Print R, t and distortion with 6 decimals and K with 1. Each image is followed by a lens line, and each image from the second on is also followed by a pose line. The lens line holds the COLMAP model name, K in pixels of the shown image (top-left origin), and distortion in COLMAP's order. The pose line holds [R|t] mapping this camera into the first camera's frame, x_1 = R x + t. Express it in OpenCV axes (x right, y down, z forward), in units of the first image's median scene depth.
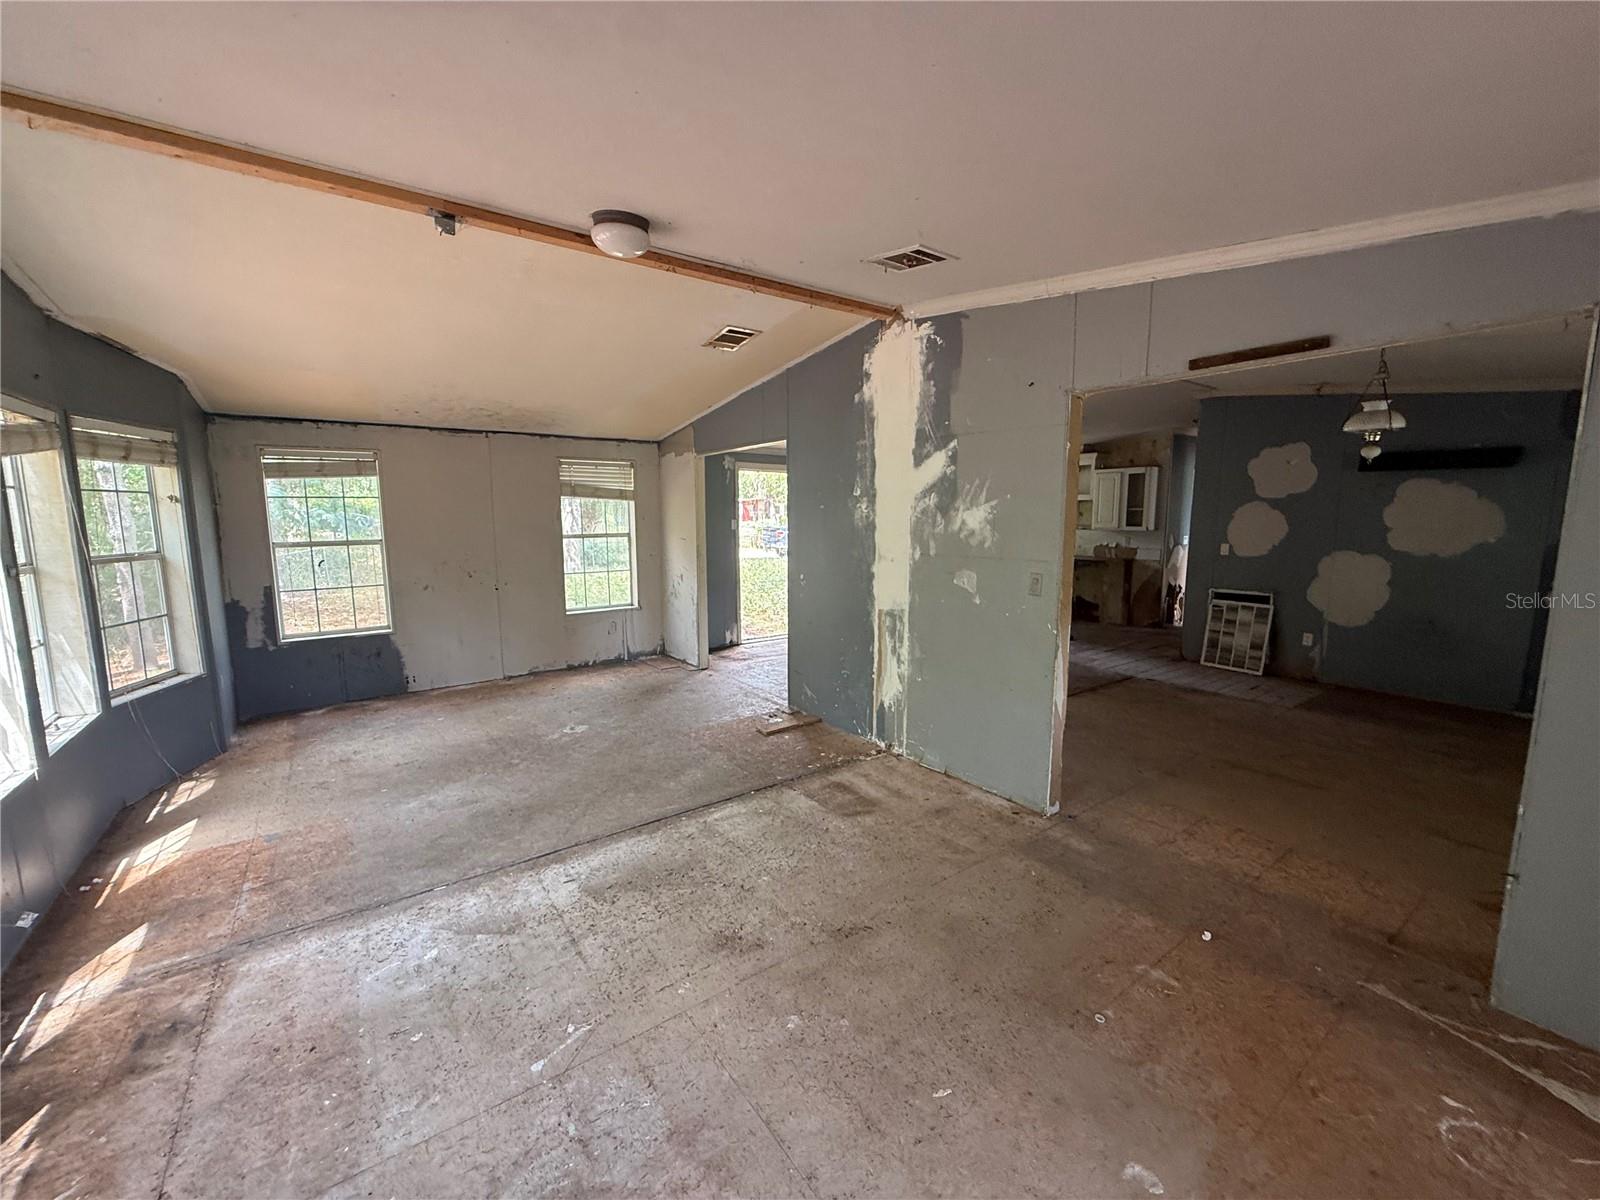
lens RADIAL K [[638.7, 0, 795.2], [0, 638.7, 596.8], [0, 0, 1]] dist [-0.001024, 0.000736]
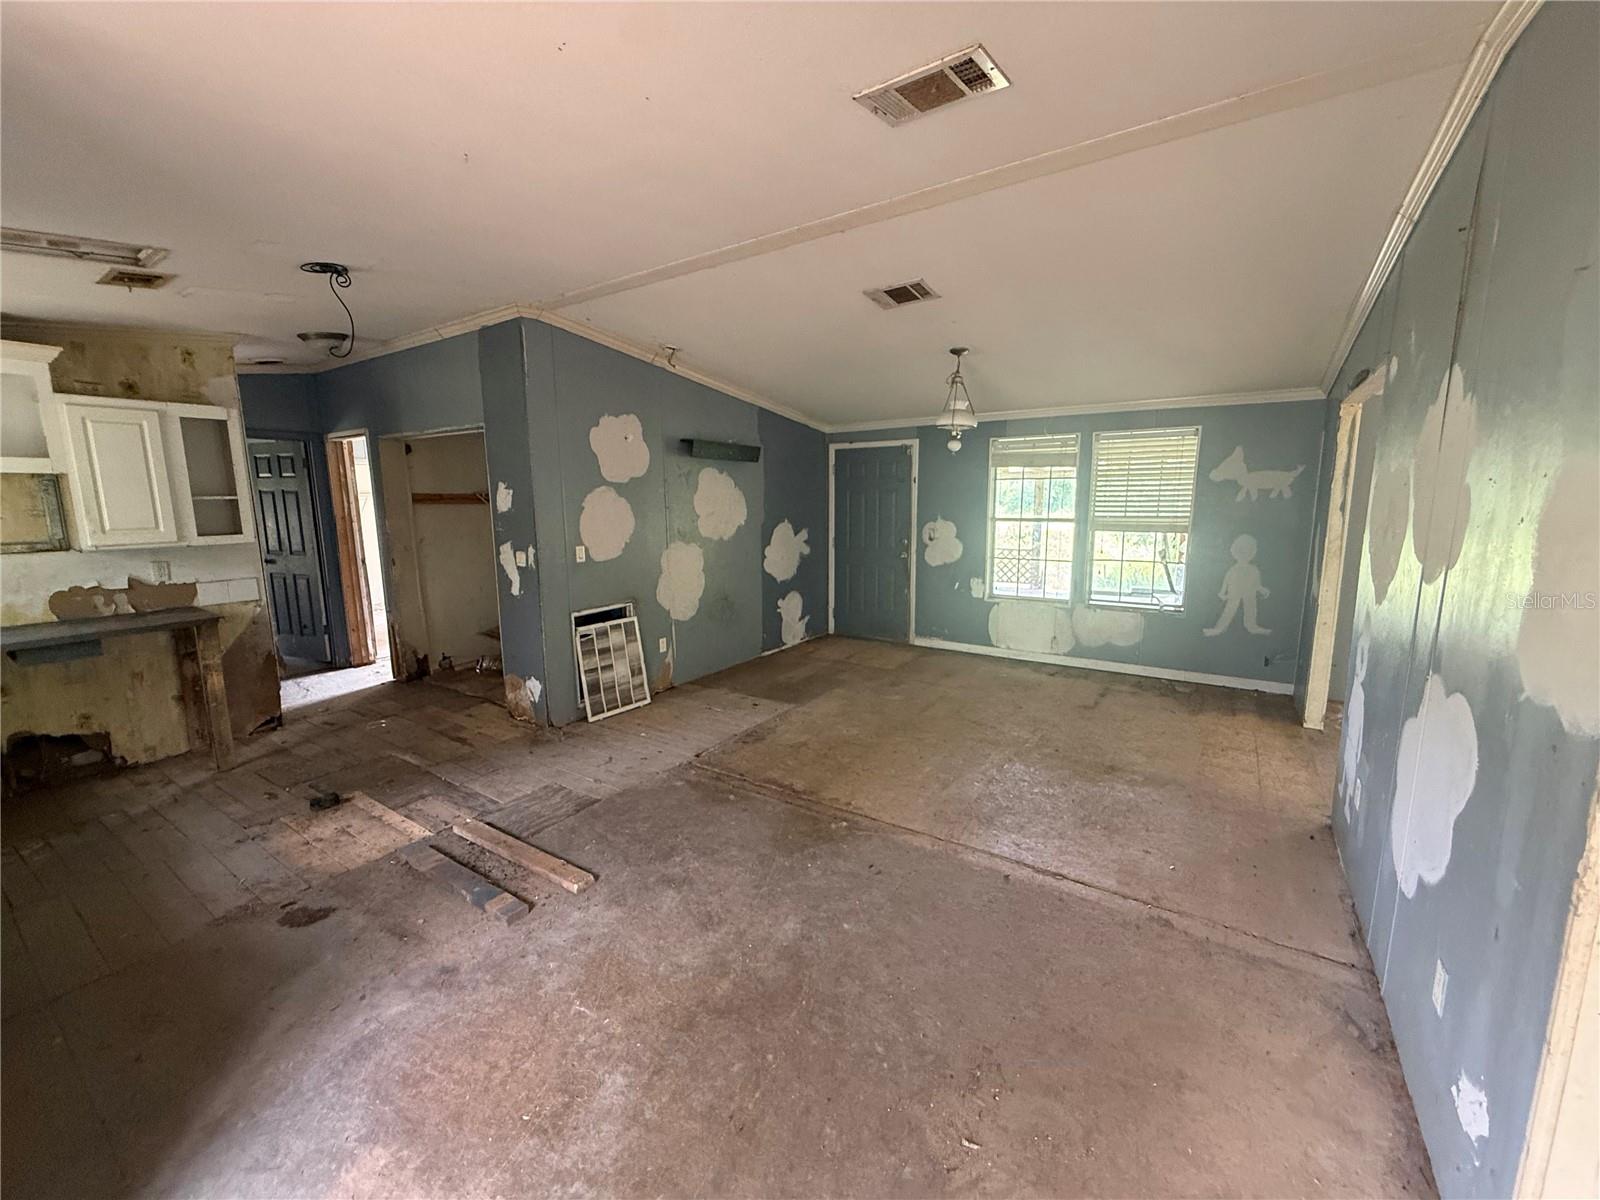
lens RADIAL K [[638.7, 0, 794.9], [0, 638.7, 598.6], [0, 0, 1]] dist [-0.001024, 0.000736]
pose [[-0.346302, -0.143420, 0.927095, -0.106532], [0.131926, 0.970979, 0.199488, -0.226517], [-0.928801, 0.191391, -0.317331, 1.687236]]
